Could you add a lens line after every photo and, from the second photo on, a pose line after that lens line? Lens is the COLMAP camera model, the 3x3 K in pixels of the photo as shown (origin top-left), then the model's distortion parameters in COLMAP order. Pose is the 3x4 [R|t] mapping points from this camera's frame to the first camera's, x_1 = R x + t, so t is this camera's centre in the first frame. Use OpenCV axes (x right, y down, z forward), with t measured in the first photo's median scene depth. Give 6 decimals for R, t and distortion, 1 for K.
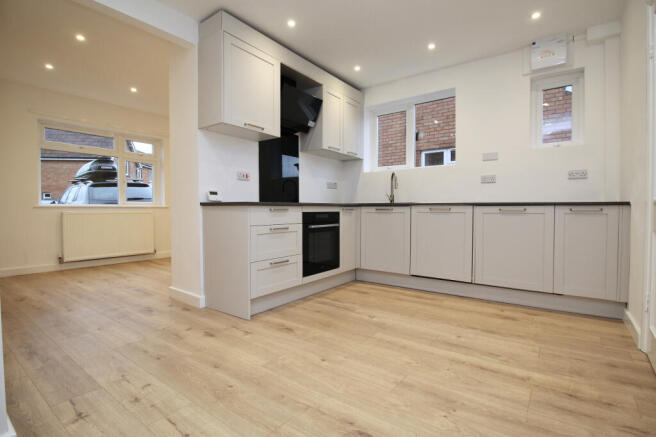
lens RADIAL K [[309.2, 0, 328.1], [0, 309.2, 216.3], [0, 0, 1]] dist [-0.002888, -0.000452]
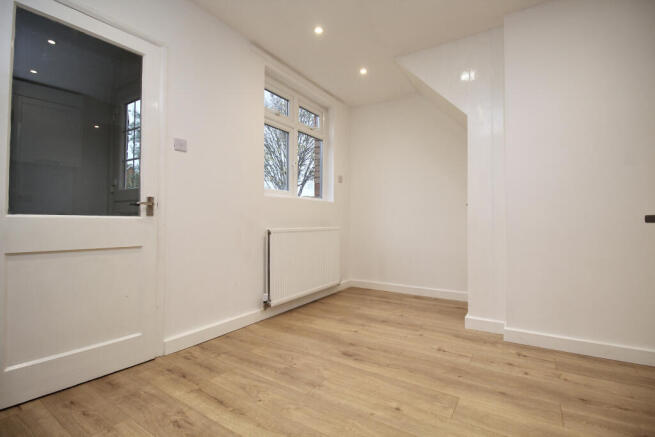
lens RADIAL K [[308.8, 0, 327.6], [0, 308.8, 216.3], [0, 0, 1]] dist [-0.002888, -0.000452]
pose [[-0.998167, -0.003891, -0.060388, 0.259320], [-0.004032, 0.999989, 0.002225, -0.067523], [0.060378, 0.002464, -0.998173, 2.074574]]
